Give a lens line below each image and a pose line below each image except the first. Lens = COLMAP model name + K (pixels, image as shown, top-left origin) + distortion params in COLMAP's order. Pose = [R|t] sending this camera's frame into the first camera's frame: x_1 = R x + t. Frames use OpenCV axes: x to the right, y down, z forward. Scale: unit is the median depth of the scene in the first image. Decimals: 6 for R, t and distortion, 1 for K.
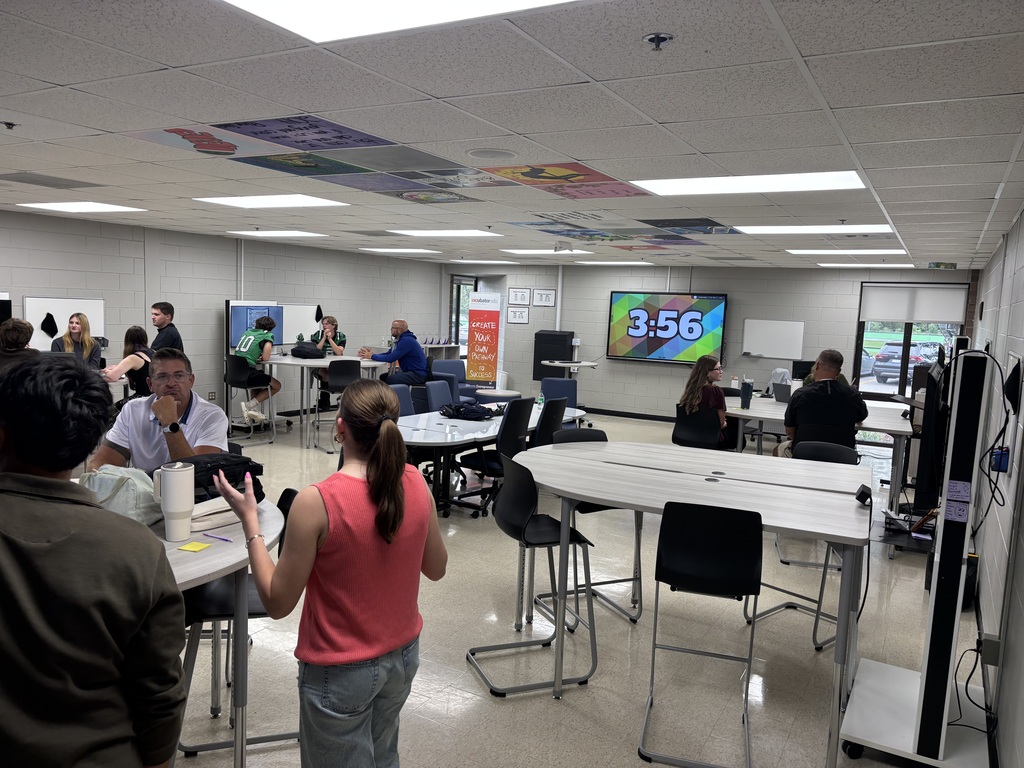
lens RADIAL K [[773.7, 0, 512.0], [0, 773.7, 384.0], [0, 0, 1]] dist [0.071131, -0.079155]
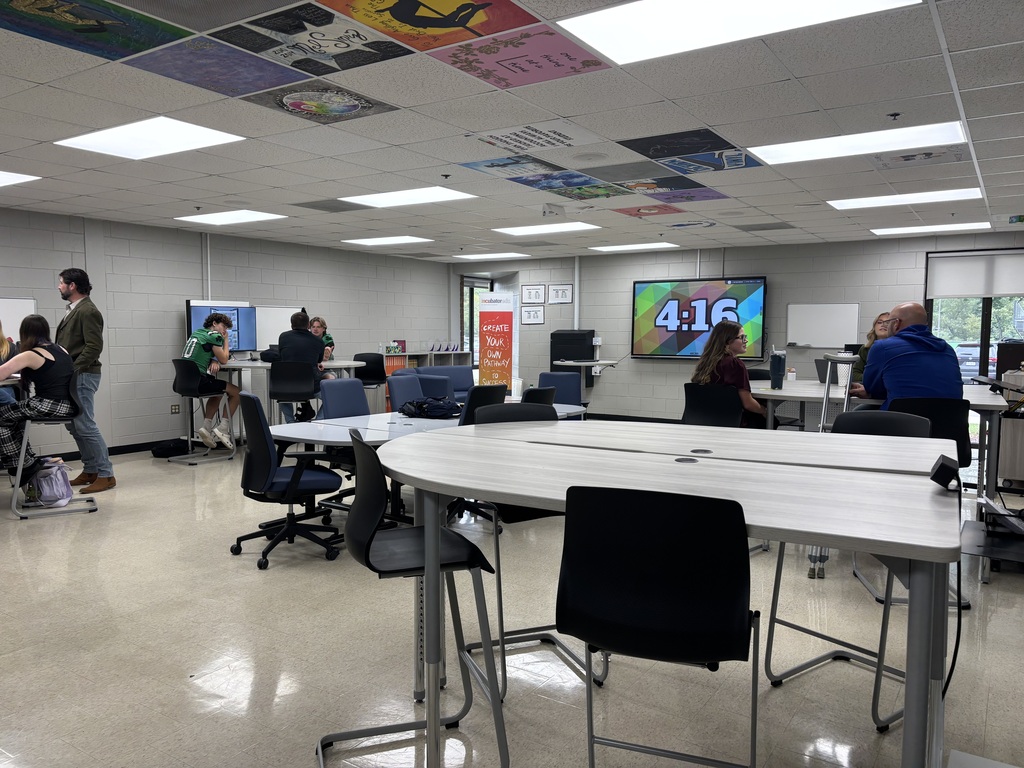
lens RADIAL K [[773.7, 0, 512.0], [0, 773.7, 384.0], [0, 0, 1]] dist [0.071131, -0.079155]
pose [[0.996884, -0.033565, -0.071380, 0.055994], [0.031118, 0.998898, -0.035128, 0.027249], [0.072480, 0.032798, 0.996830, 0.127332]]
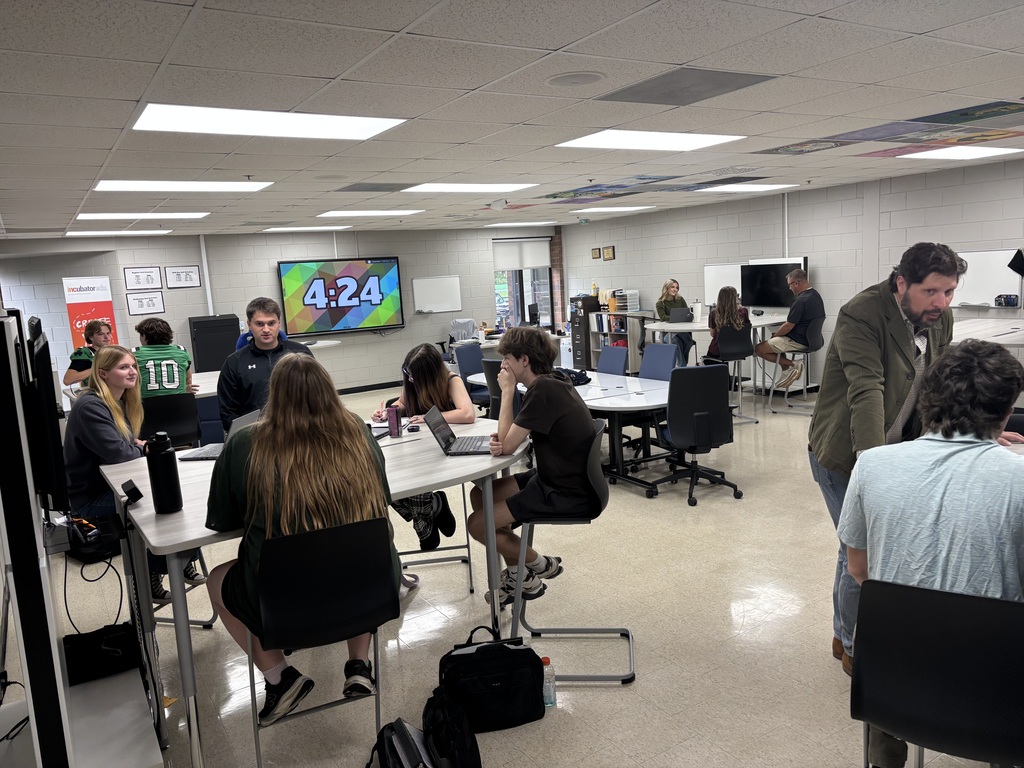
lens RADIAL K [[773.7, 0, 512.0], [0, 773.7, 384.0], [0, 0, 1]] dist [0.071131, -0.079155]
pose [[0.485706, -0.189632, 0.853305, -0.601124], [0.177944, 0.977194, 0.115878, -0.044981], [-0.855819, 0.095558, 0.508372, 0.382777]]
